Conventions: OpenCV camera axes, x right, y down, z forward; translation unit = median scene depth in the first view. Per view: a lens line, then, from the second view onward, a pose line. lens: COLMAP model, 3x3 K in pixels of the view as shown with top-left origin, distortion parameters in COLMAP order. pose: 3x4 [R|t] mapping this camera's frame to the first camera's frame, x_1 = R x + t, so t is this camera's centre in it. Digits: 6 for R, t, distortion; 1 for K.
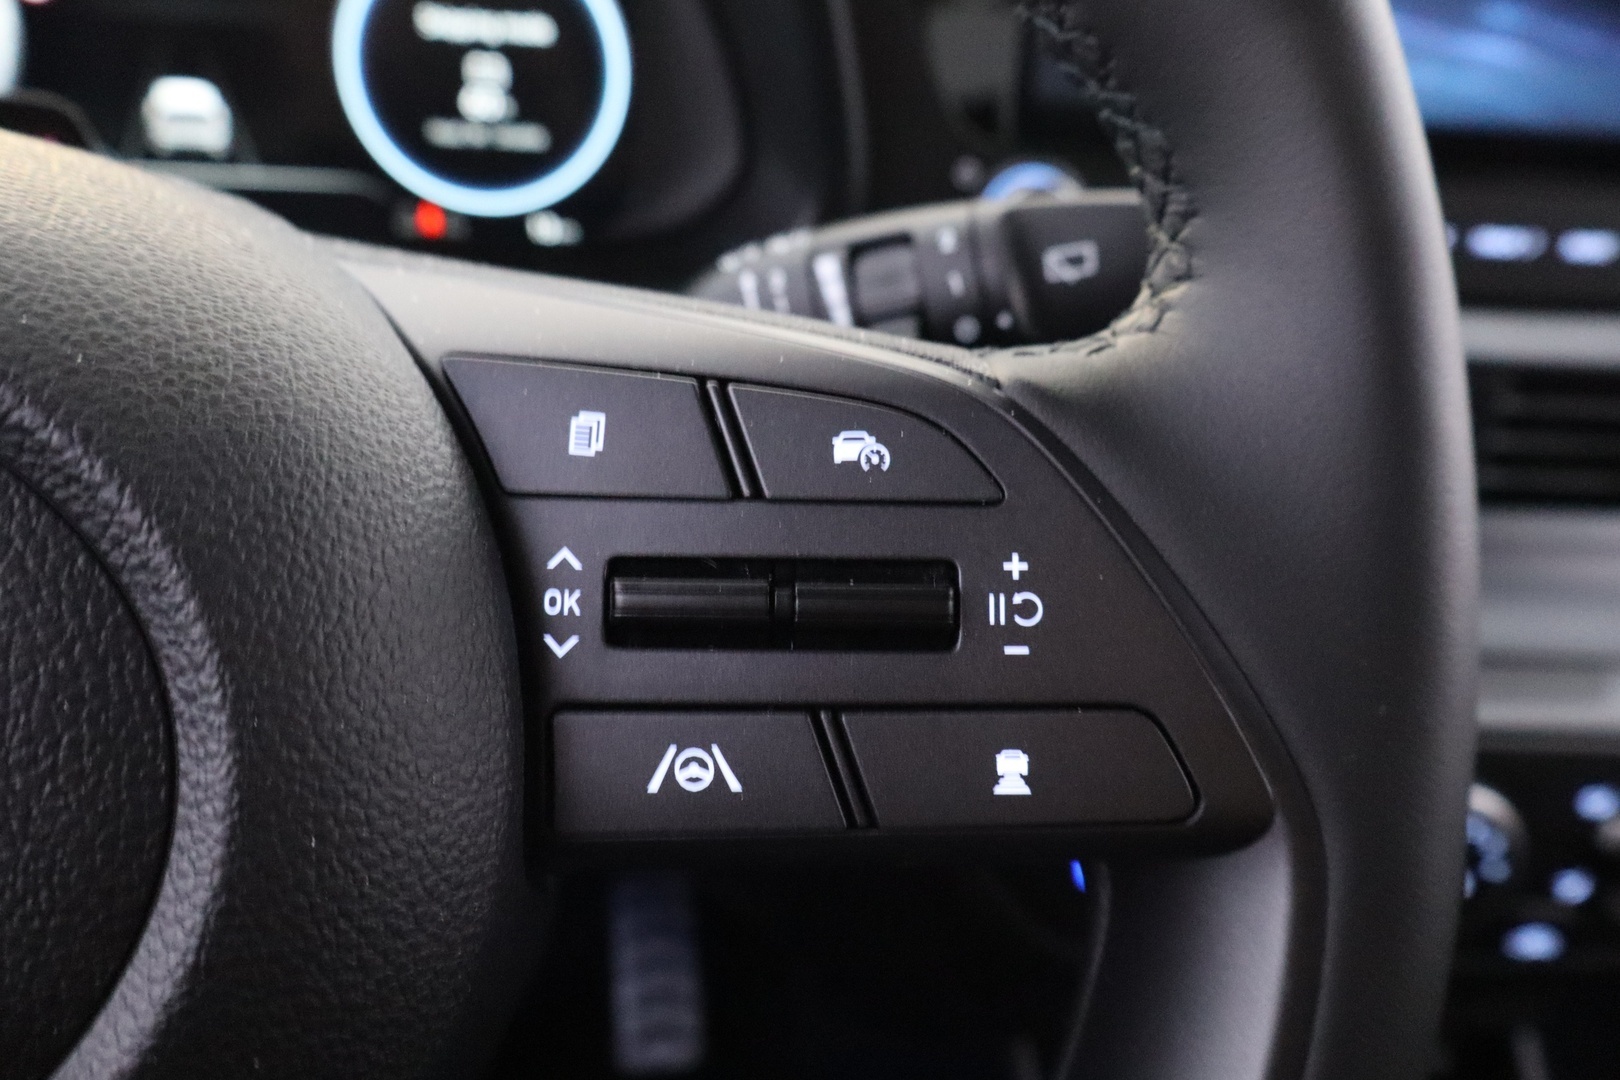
lens RADIAL K [[1391.6, 0, 805.5], [0, 1391.6, 540.2], [0, 0, 1]] dist [-0.003124, 0.017083]
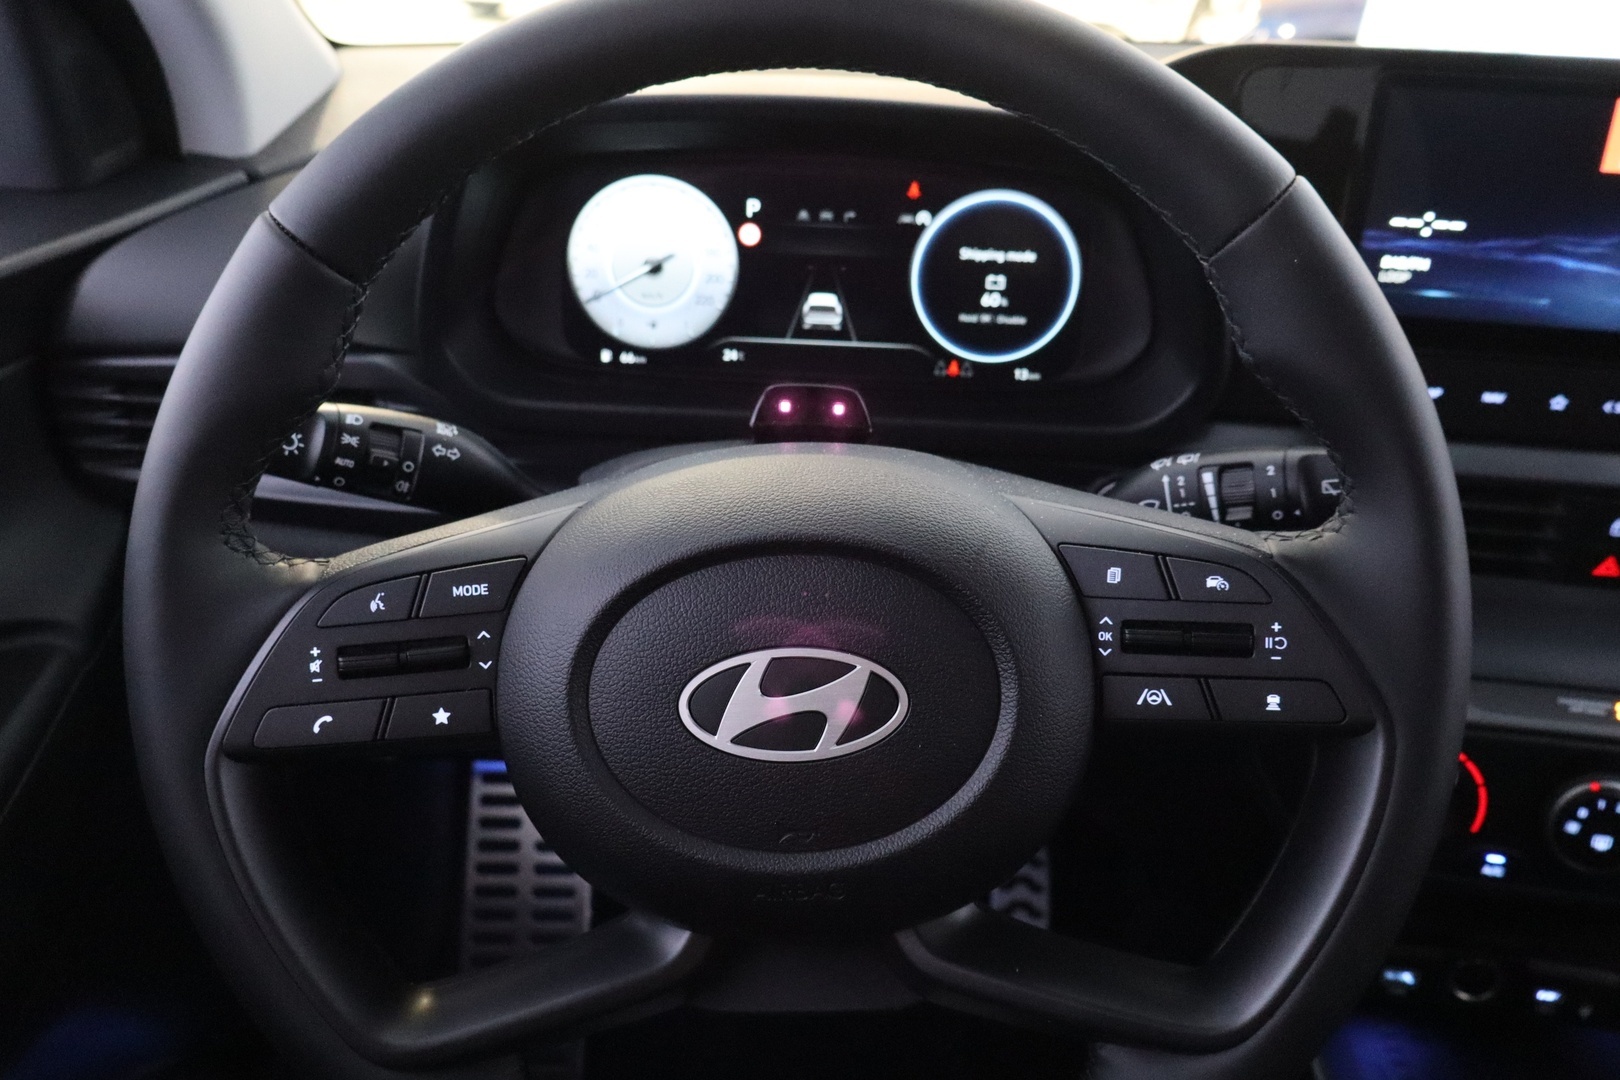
lens RADIAL K [[1391.6, 0, 810.5], [0, 1391.6, 547.2], [0, 0, 1]] dist [-0.003124, 0.017083]
pose [[0.967149, 0.007155, -0.254109, -0.038733], [0.007291, 0.998412, 0.055863, -0.293945], [0.254105, -0.055880, 0.965561, -1.835220]]
